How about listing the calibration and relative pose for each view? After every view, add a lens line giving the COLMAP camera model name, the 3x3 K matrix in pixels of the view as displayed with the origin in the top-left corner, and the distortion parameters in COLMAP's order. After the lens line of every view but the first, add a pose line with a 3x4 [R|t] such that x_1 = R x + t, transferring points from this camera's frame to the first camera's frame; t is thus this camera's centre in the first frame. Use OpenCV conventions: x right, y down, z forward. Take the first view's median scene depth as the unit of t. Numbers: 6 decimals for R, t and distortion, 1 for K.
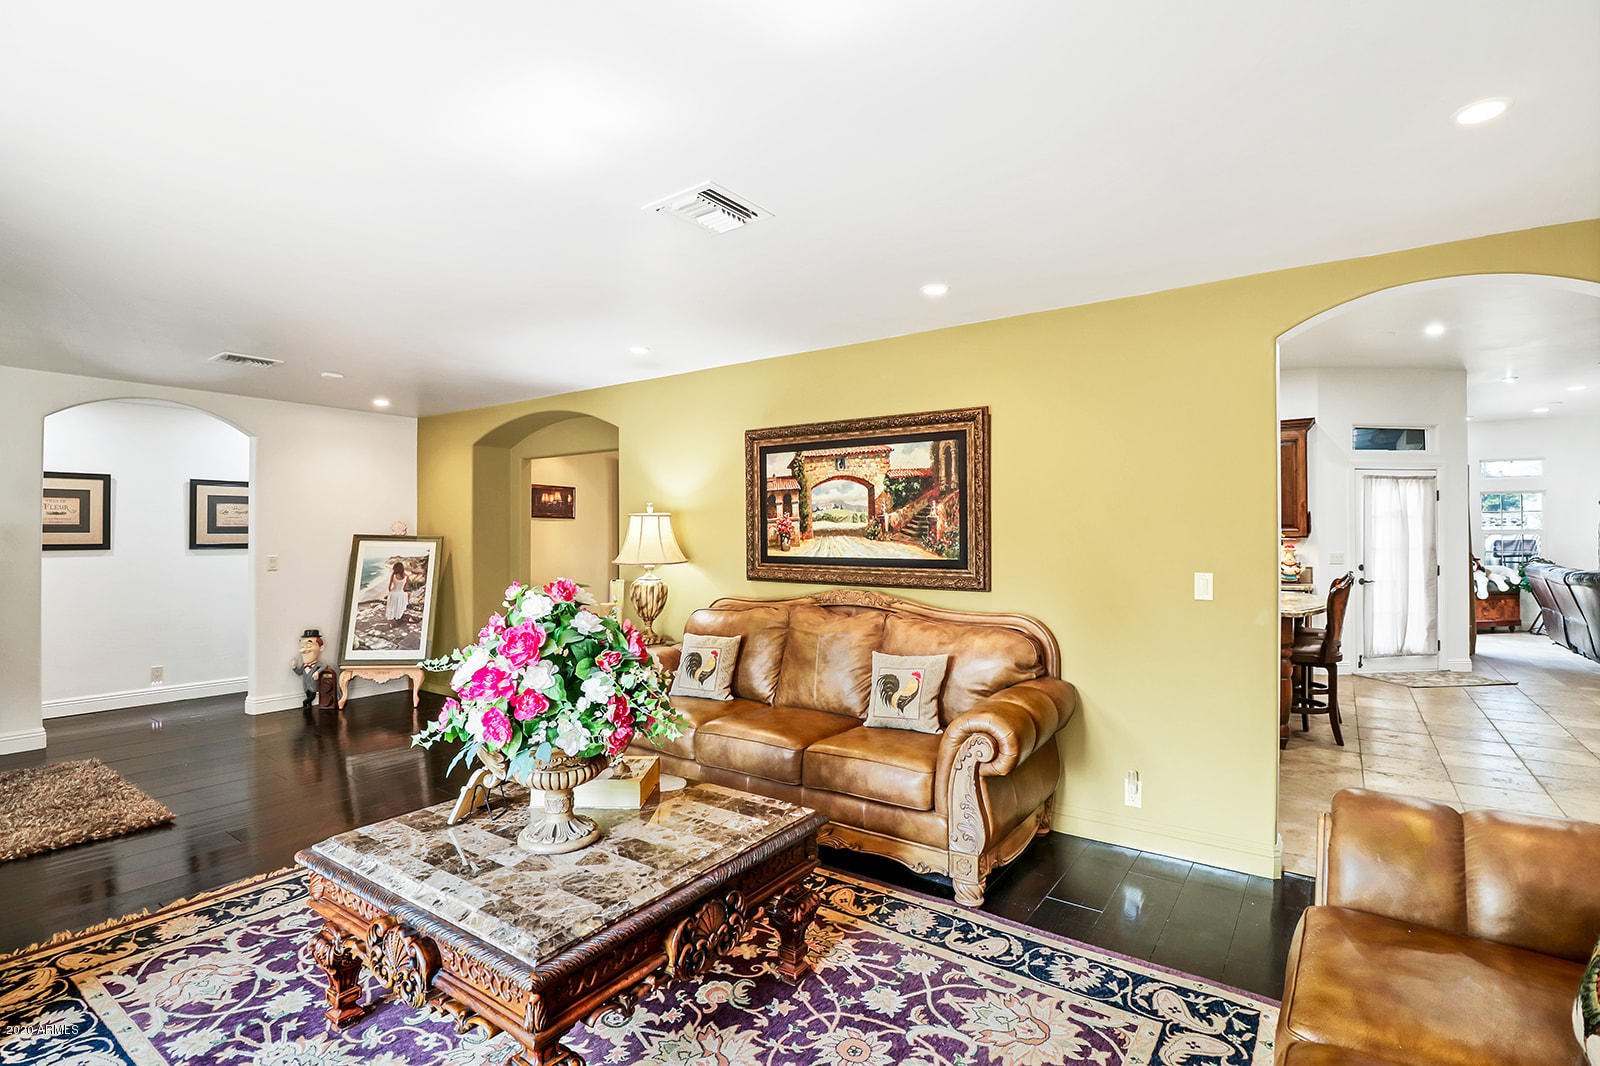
lens RADIAL K [[760.7, 0, 790.5], [0, 760.7, 529.8], [0, 0, 1]] dist [-0.011649, -0.002776]
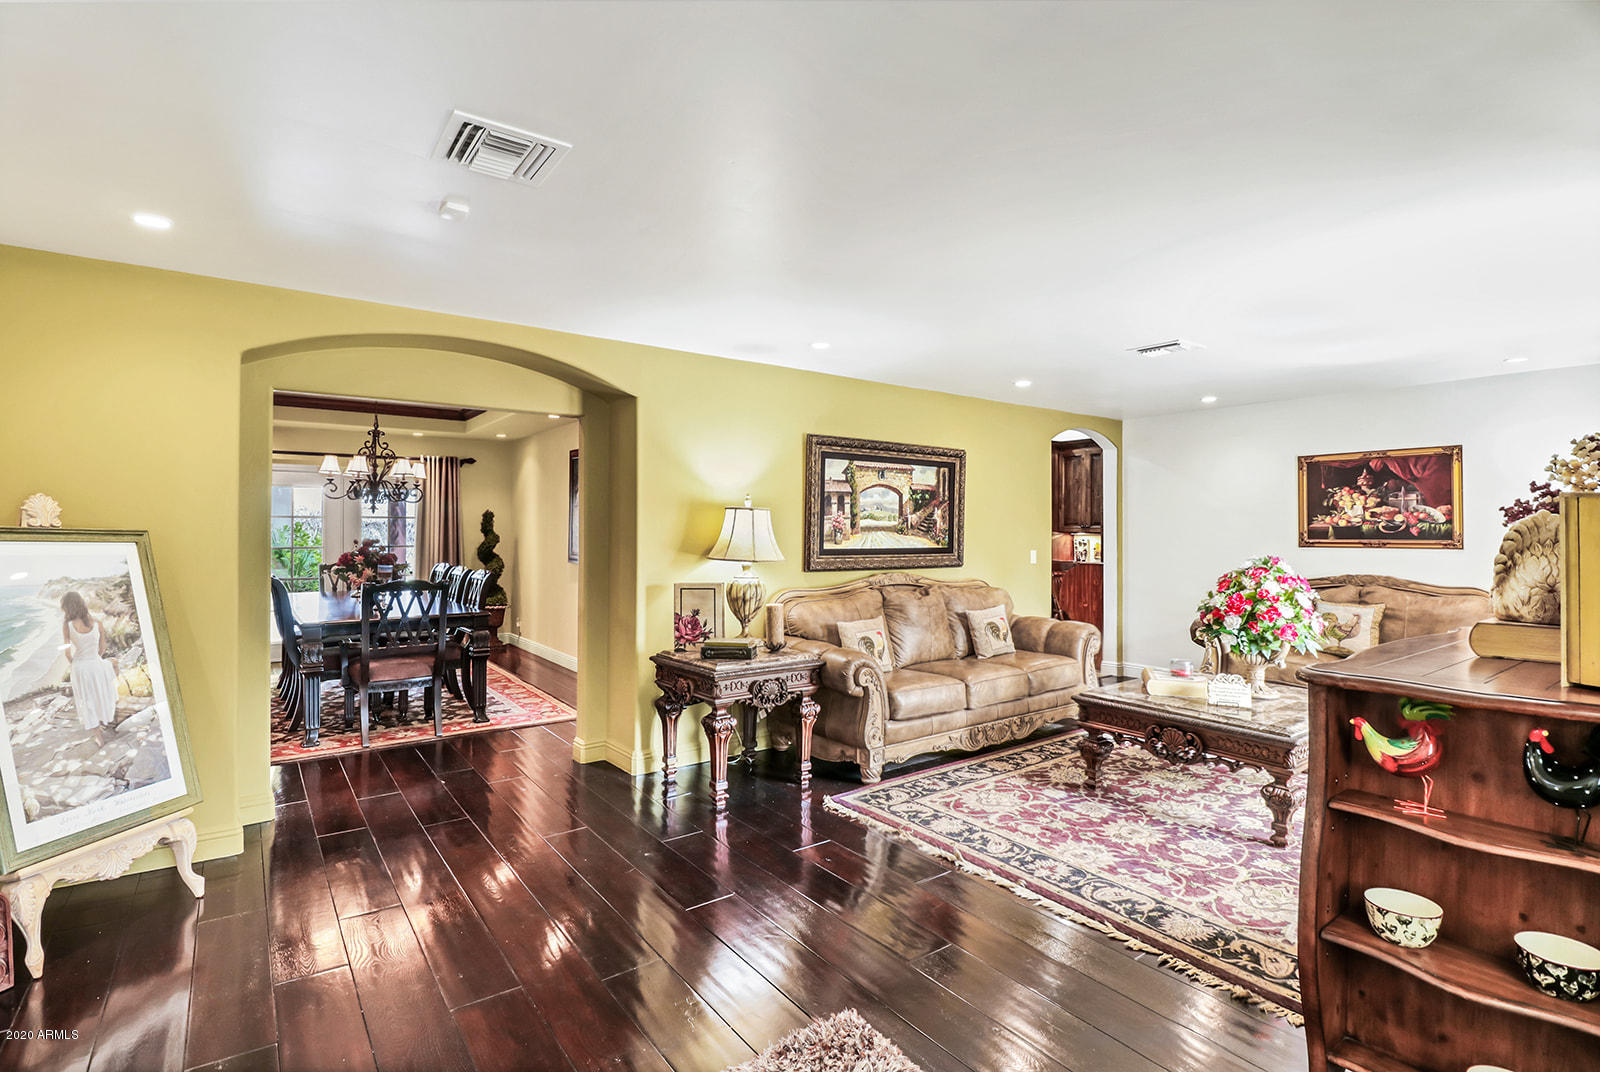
lens RADIAL K [[760.7, 0, 789.2], [0, 760.7, 533.2], [0, 0, 1]] dist [-0.011649, -0.002776]
pose [[0.310537, 0.003233, 0.950556, -1.192342], [-0.004250, 0.999989, -0.002013, 0.014356], [-0.950552, -0.003415, 0.310547, 0.745535]]
